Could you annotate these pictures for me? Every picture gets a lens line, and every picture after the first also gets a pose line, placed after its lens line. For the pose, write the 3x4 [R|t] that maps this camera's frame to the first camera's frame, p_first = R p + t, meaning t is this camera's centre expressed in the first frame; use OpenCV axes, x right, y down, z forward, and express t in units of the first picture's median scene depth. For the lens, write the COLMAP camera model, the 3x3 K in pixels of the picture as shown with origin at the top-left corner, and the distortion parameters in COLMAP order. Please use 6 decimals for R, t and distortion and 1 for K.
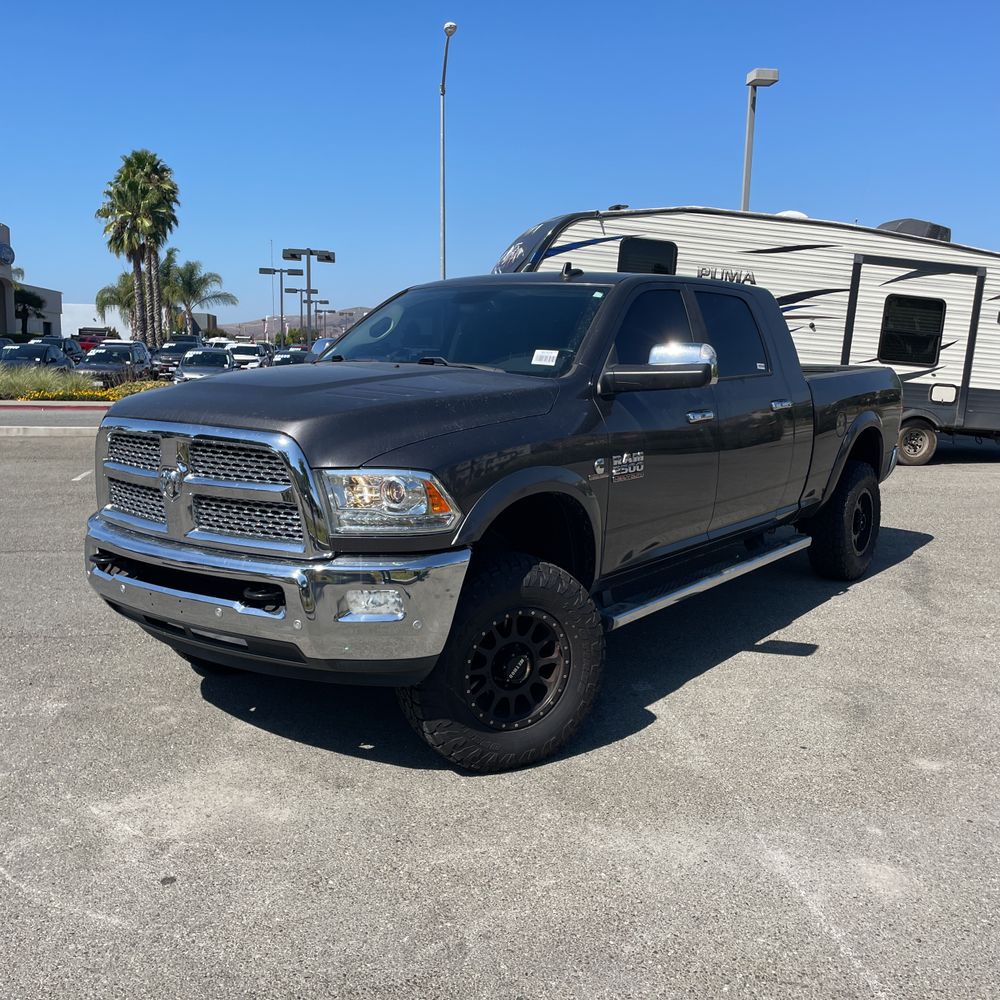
lens RADIAL K [[1012.5, 0, 497.2], [0, 1012.5, 502.6], [0, 0, 1]] dist [0.045033, 0.000000]
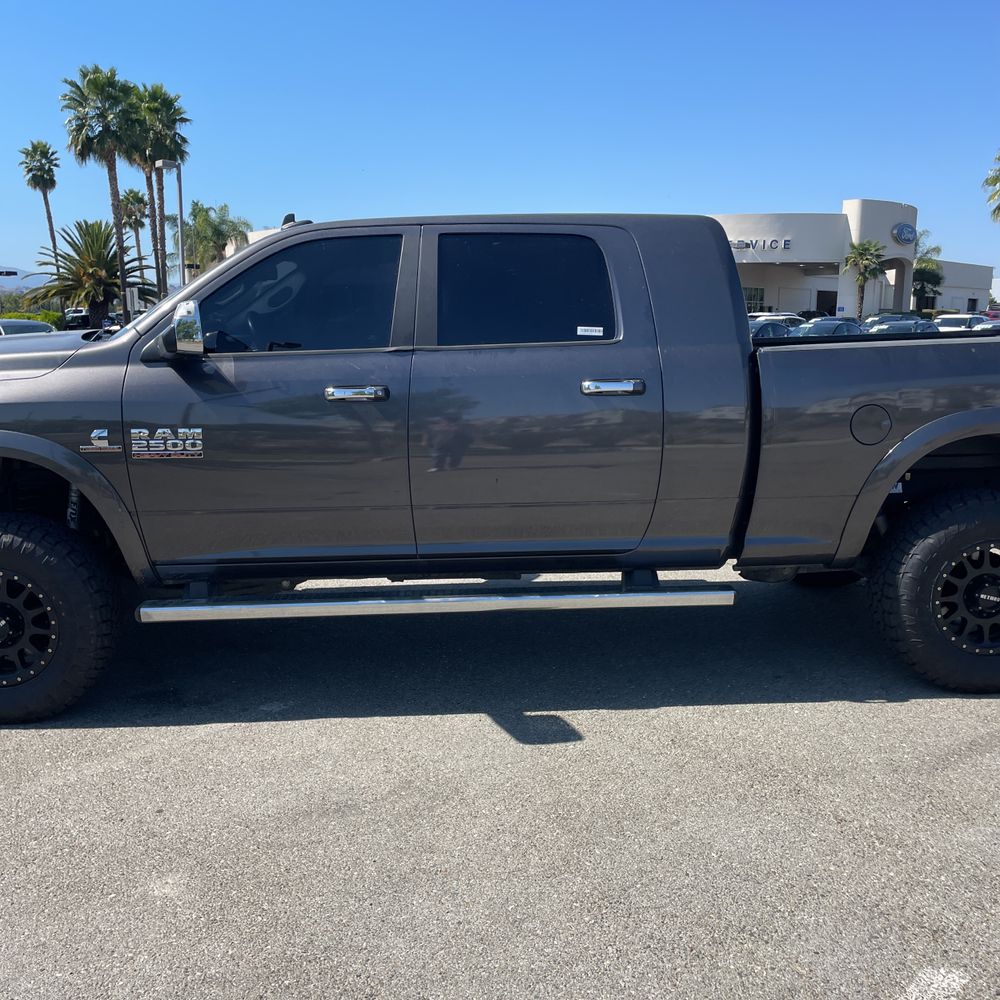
lens RADIAL K [[1012.5, 0, 491.3], [0, 1012.5, 493.4], [0, 0, 1]] dist [0.045033, 0.000000]
pose [[0.646477, 0.106911, -0.755406, 0.771118], [-0.097614, 0.993586, 0.057082, -0.055810], [0.756663, 0.036836, 0.652767, 0.499567]]
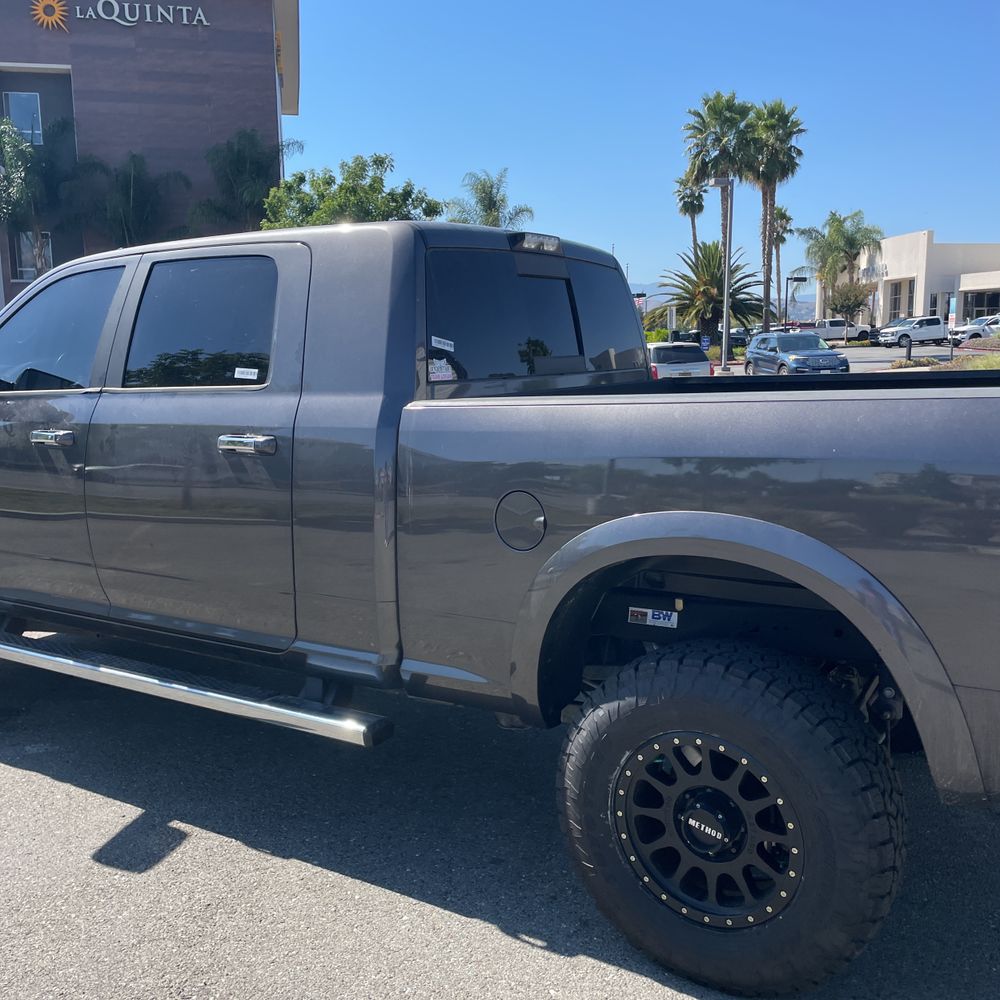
lens RADIAL K [[1012.5, 0, 495.8], [0, 1012.5, 495.9], [0, 0, 1]] dist [0.045033, 0.000000]
pose [[0.081589, 0.130791, -0.988047, 0.859072], [-0.127642, 0.984560, 0.119790, -0.155171], [0.988459, 0.116343, 0.097024, 1.111909]]
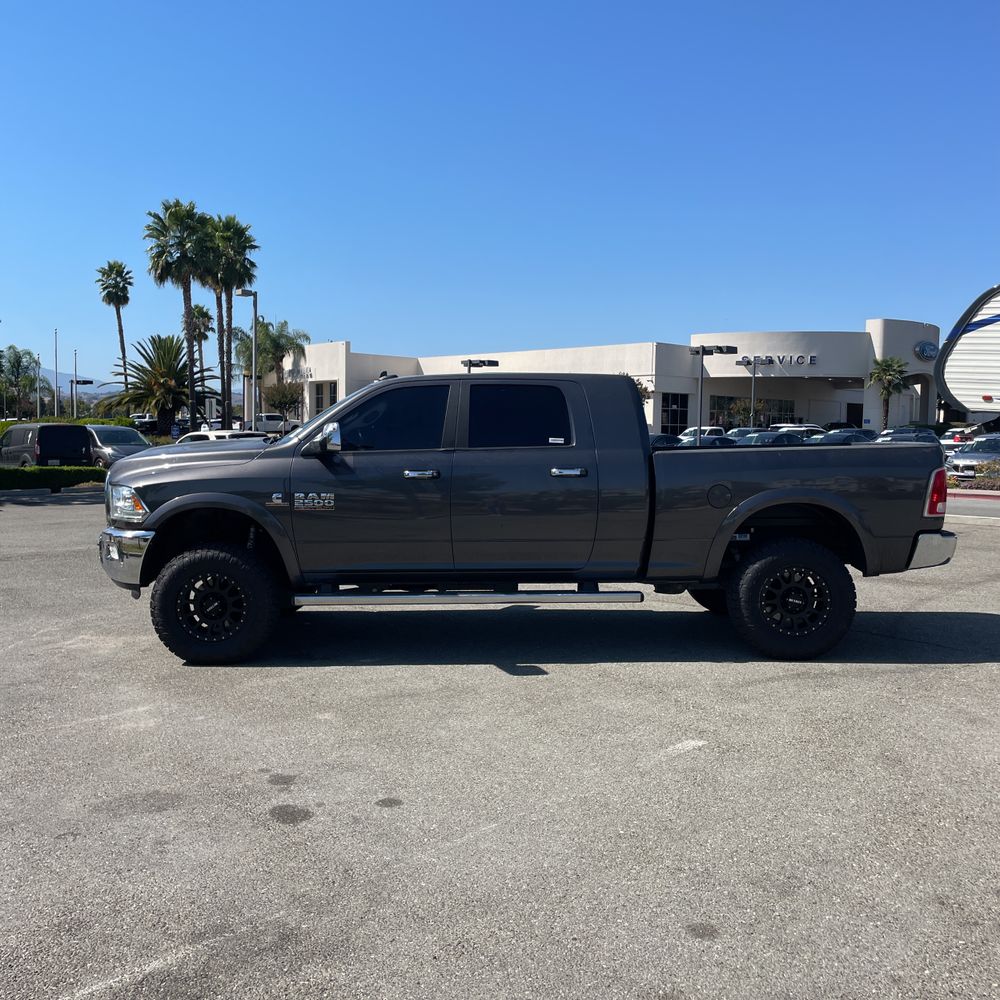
lens RADIAL K [[1012.5, 0, 501.1], [0, 1012.5, 505.7], [0, 0, 1]] dist [0.045033, 0.000000]
pose [[0.620941, 0.044332, -0.782602, 1.193327], [-0.110244, 0.993415, -0.031197, -0.010533], [0.776066, 0.105649, 0.621740, 0.201464]]
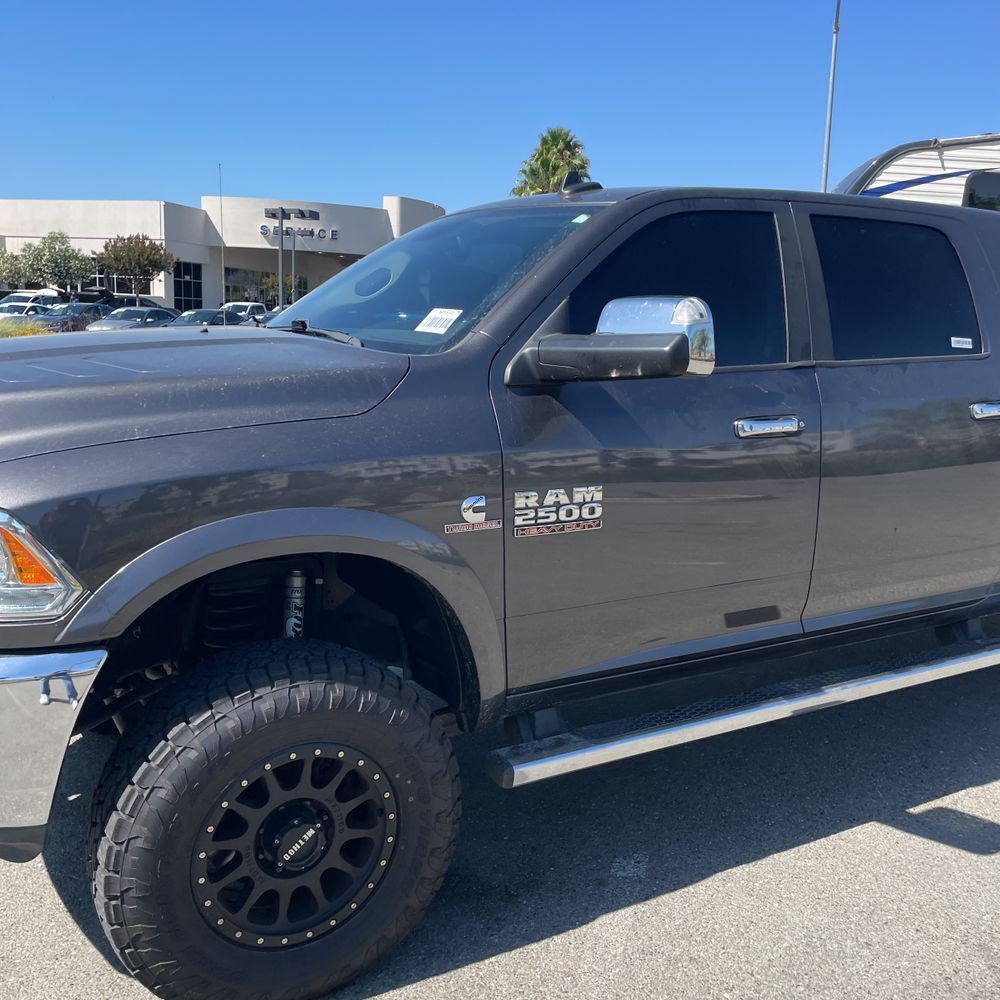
lens RADIAL K [[1012.5, 0, 503.1], [0, 1012.5, 496.3], [0, 0, 1]] dist [0.045033, 0.000000]
pose [[0.925657, 0.072484, -0.371356, 0.243028], [-0.064759, 0.997347, 0.033247, -0.048415], [0.372780, -0.006727, 0.927895, 0.355967]]
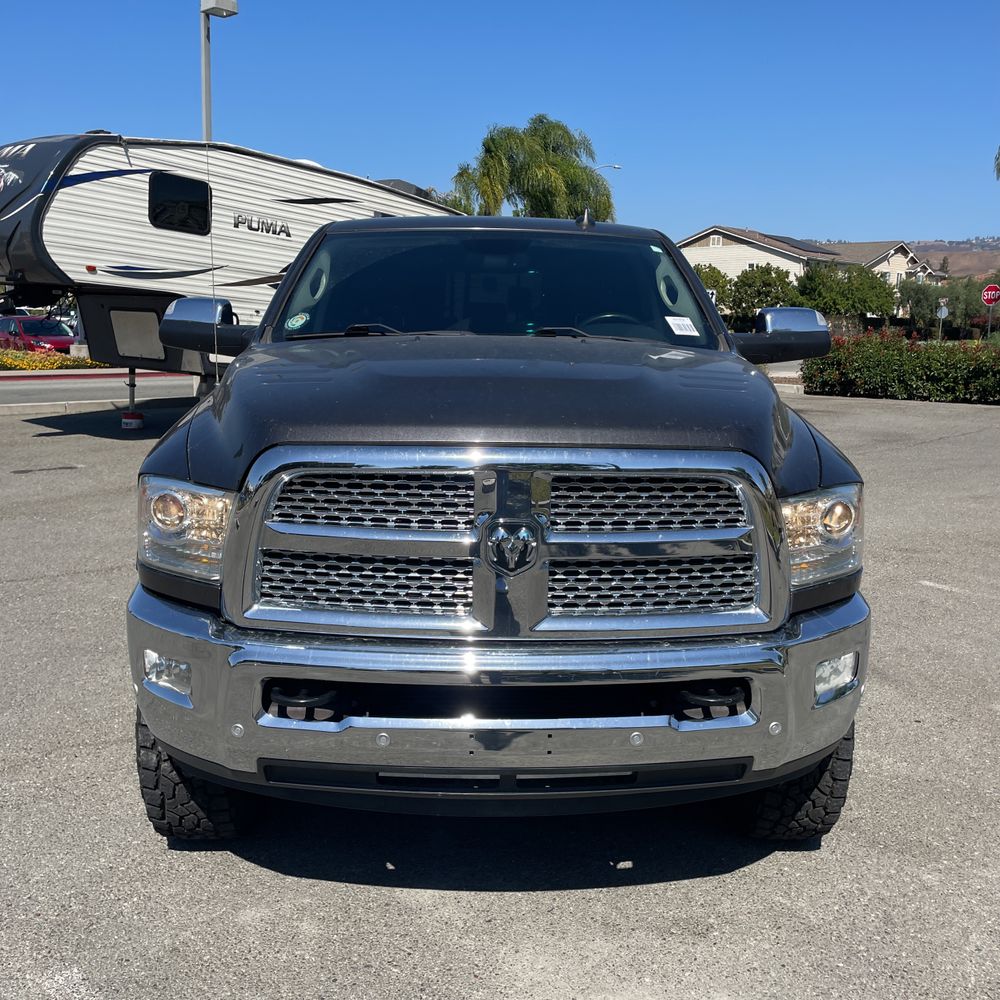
lens RADIAL K [[1012.5, 0, 525.1], [0, 1012.5, 493.7], [0, 0, 1]] dist [0.045033, 0.000000]
pose [[0.774190, -0.110227, 0.623282, -0.458833], [0.087962, 0.993901, 0.066512, -0.060389], [-0.626812, 0.003332, 0.779163, 0.354496]]
